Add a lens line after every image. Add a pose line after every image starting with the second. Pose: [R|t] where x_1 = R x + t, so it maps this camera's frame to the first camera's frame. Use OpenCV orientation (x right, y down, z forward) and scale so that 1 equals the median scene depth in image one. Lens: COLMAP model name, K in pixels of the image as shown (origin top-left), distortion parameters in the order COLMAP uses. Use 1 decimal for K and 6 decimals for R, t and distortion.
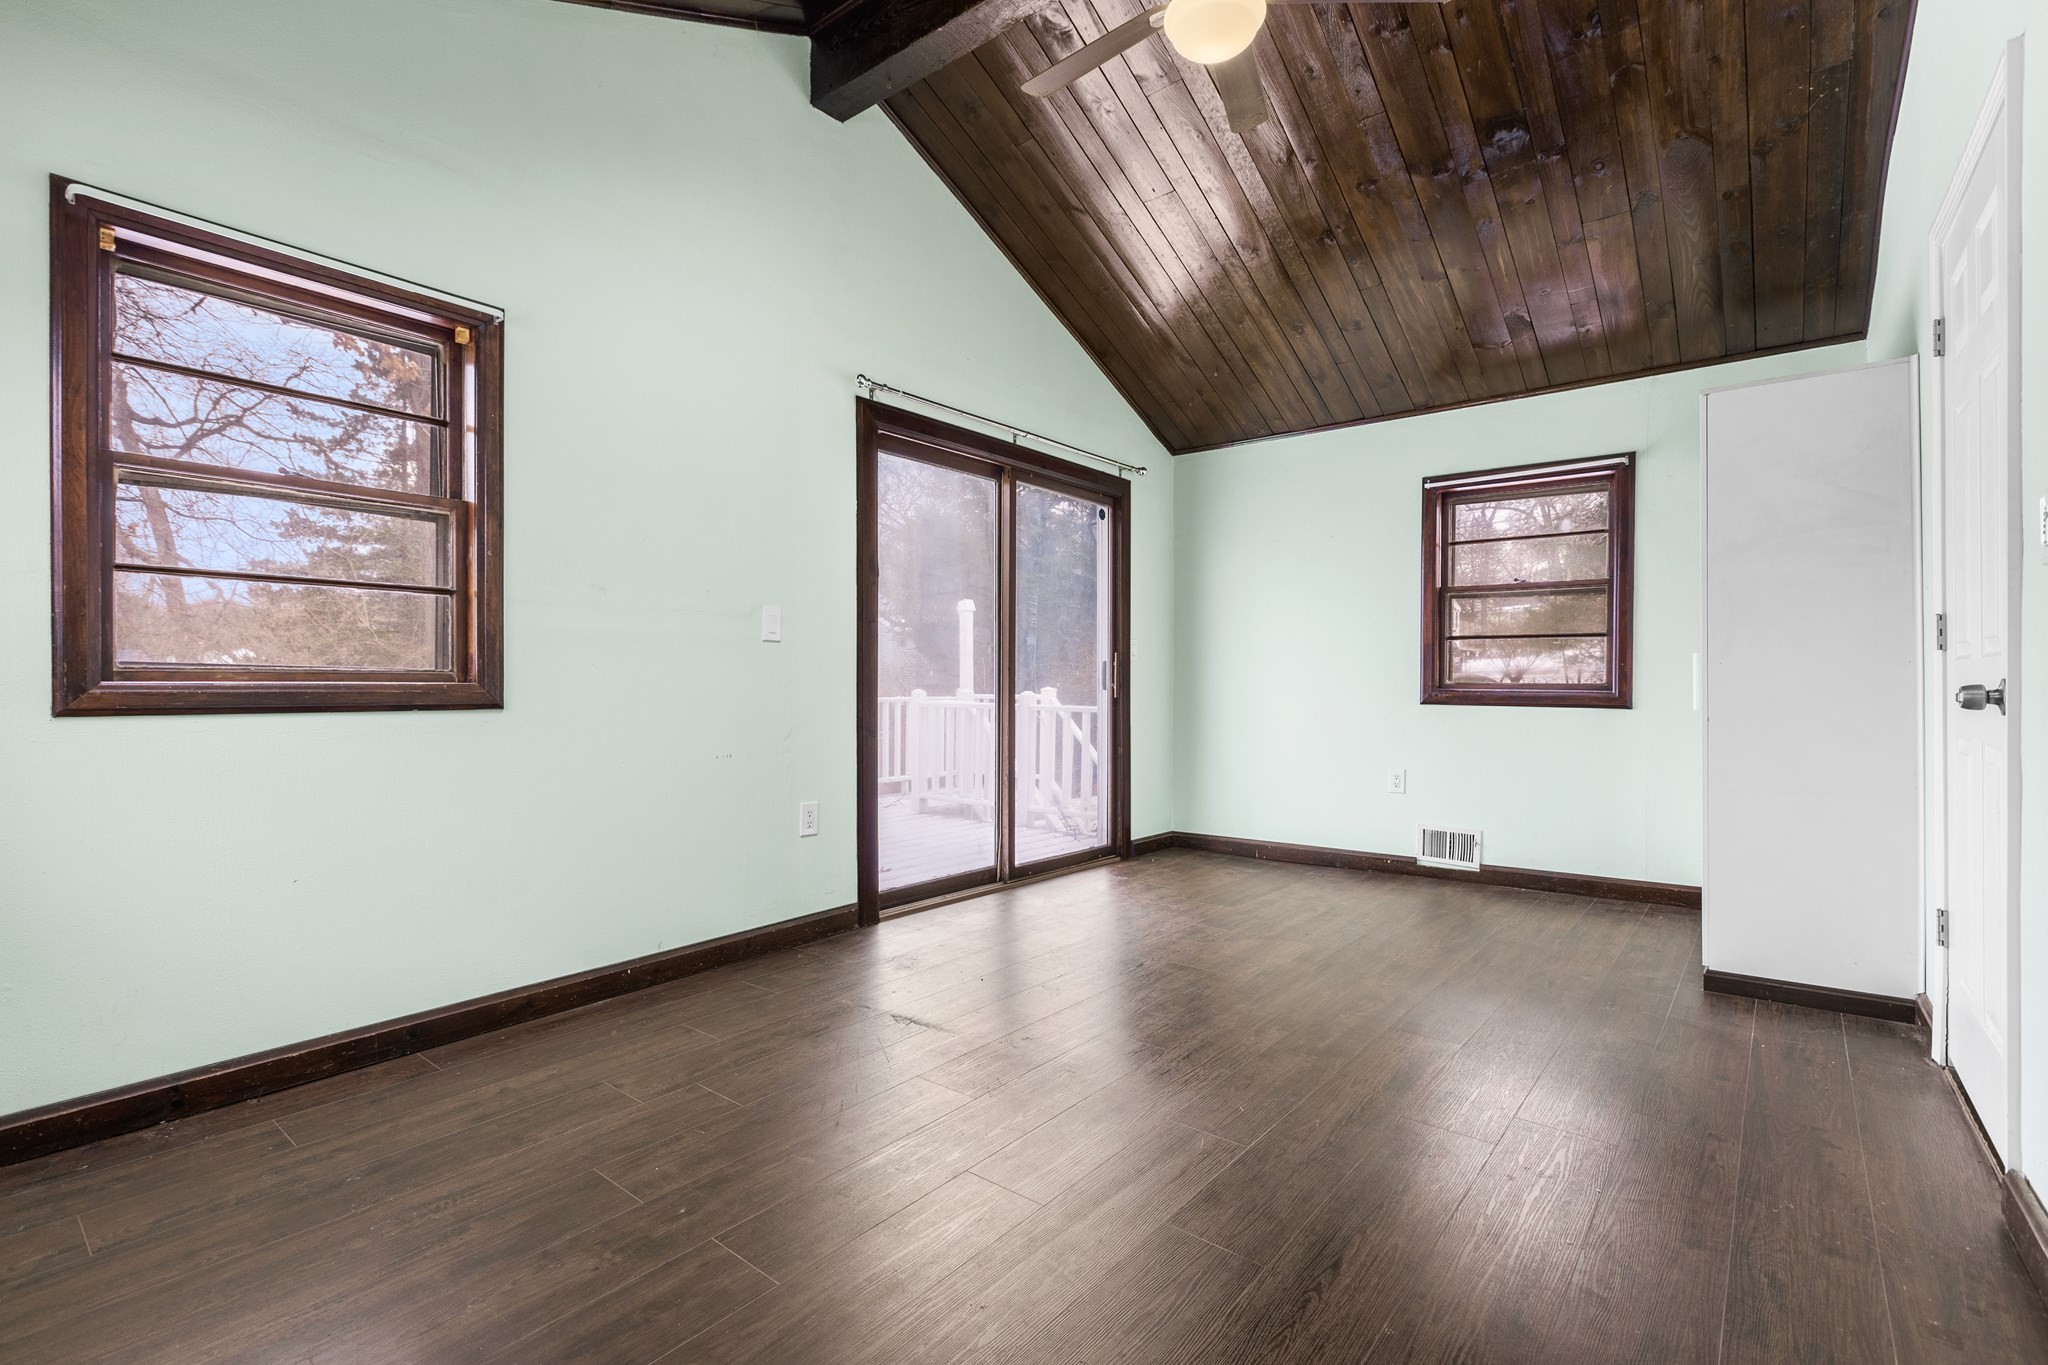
lens RADIAL K [[929.1, 0, 1020.2], [0, 929.1, 694.4], [0, 0, 1]] dist [-0.000238, 0.000355]
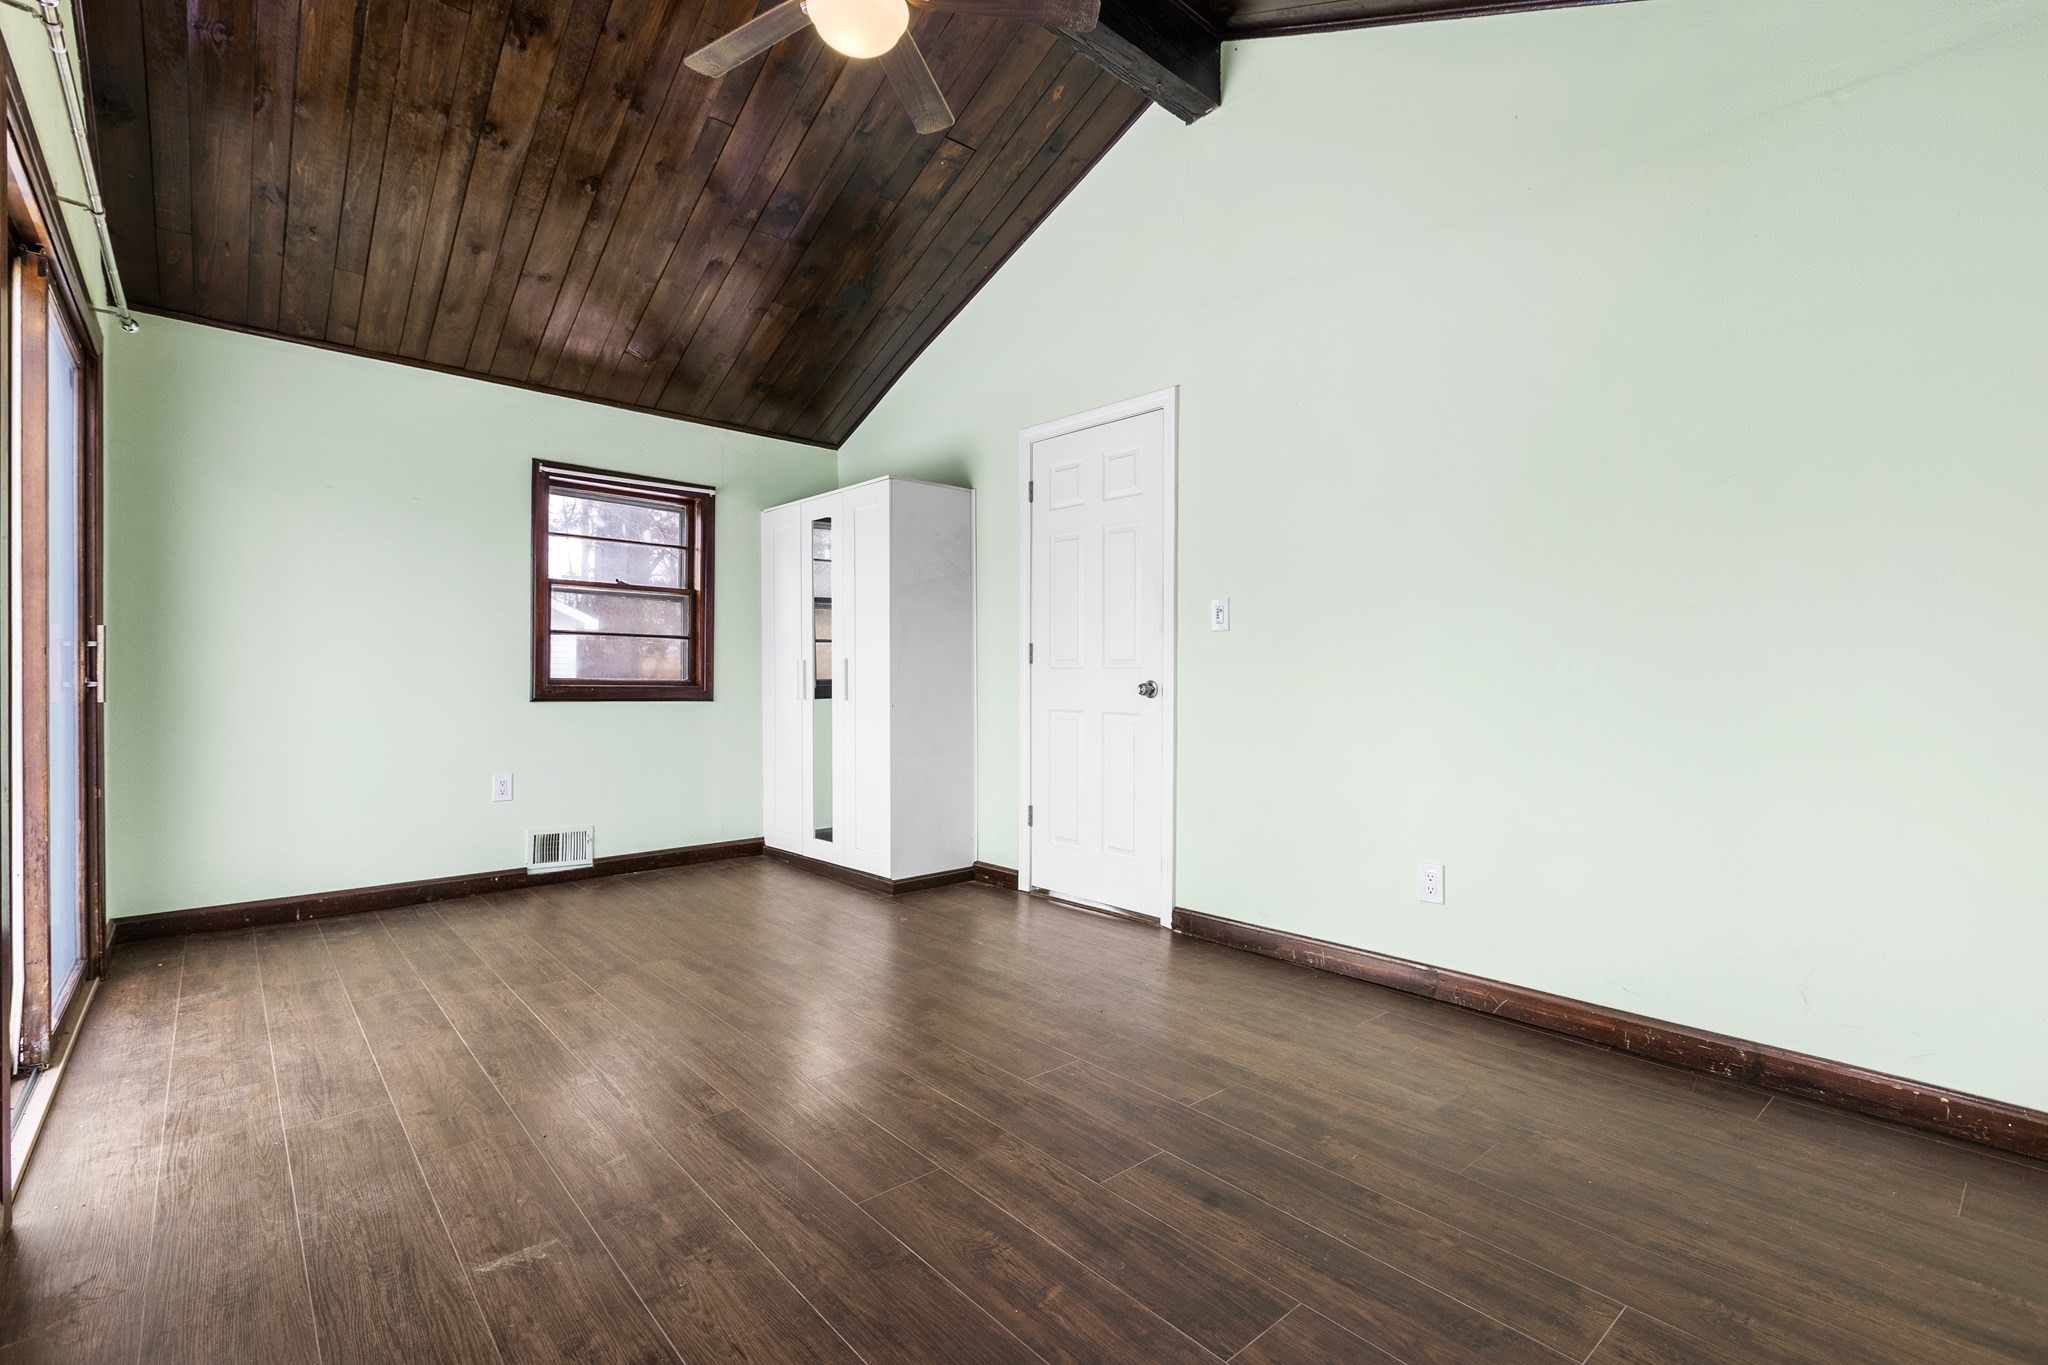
lens RADIAL K [[929.1, 0, 1020.2], [0, 929.1, 694.4], [0, 0, 1]] dist [-0.000238, 0.000355]
pose [[0.161660, -0.012976, 0.986761, -0.433459], [0.004271, 0.999913, 0.012449, -0.006524], [-0.986837, 0.002202, 0.161701, 0.389420]]
